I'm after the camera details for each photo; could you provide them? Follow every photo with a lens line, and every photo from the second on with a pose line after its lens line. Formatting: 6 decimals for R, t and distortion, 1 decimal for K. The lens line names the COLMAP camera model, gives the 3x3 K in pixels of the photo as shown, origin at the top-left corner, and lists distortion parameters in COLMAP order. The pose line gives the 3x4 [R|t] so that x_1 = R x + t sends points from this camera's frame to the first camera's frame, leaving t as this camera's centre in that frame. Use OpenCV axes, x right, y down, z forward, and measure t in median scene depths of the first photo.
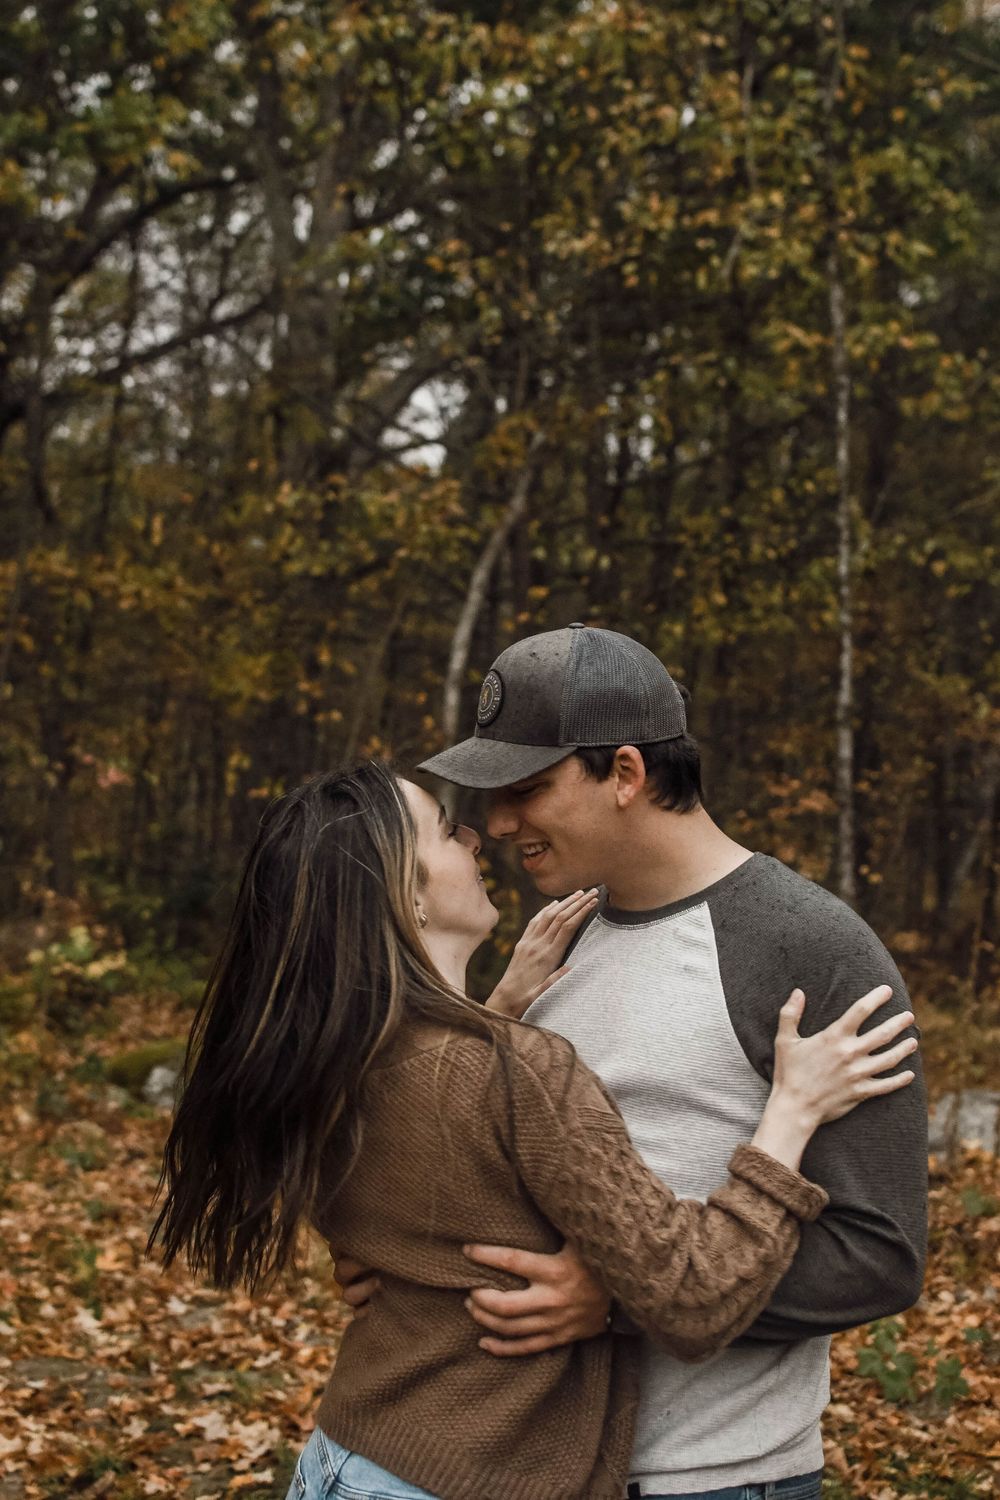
lens RADIAL K [[2359.7, 0, 453.0], [0, 2359.7, 754.4], [0, 0, 1]] dist [0.013294, 0.010976]
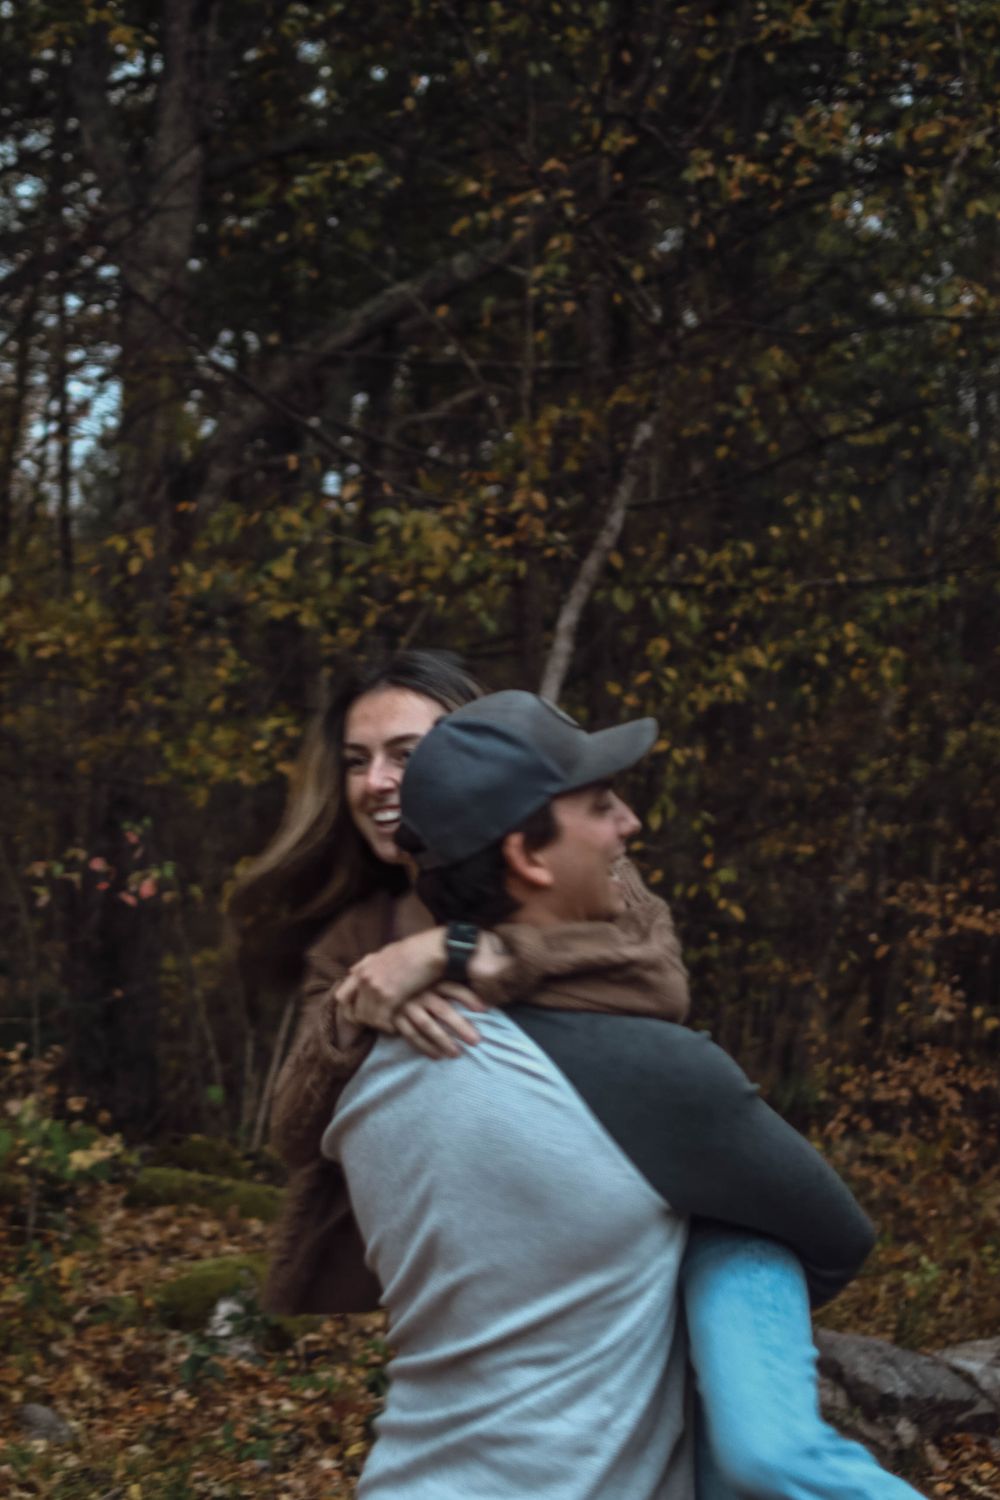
lens RADIAL K [[2777.0, 0, 380.9], [0, 2777.0, 846.0], [0, 0, 1]] dist [-0.004562, -0.062256]
pose [[0.992679, -0.001424, 0.120771, -0.278375], [0.002148, 0.999980, -0.005869, 0.001501], [-0.120761, 0.006086, 0.992663, 0.256356]]
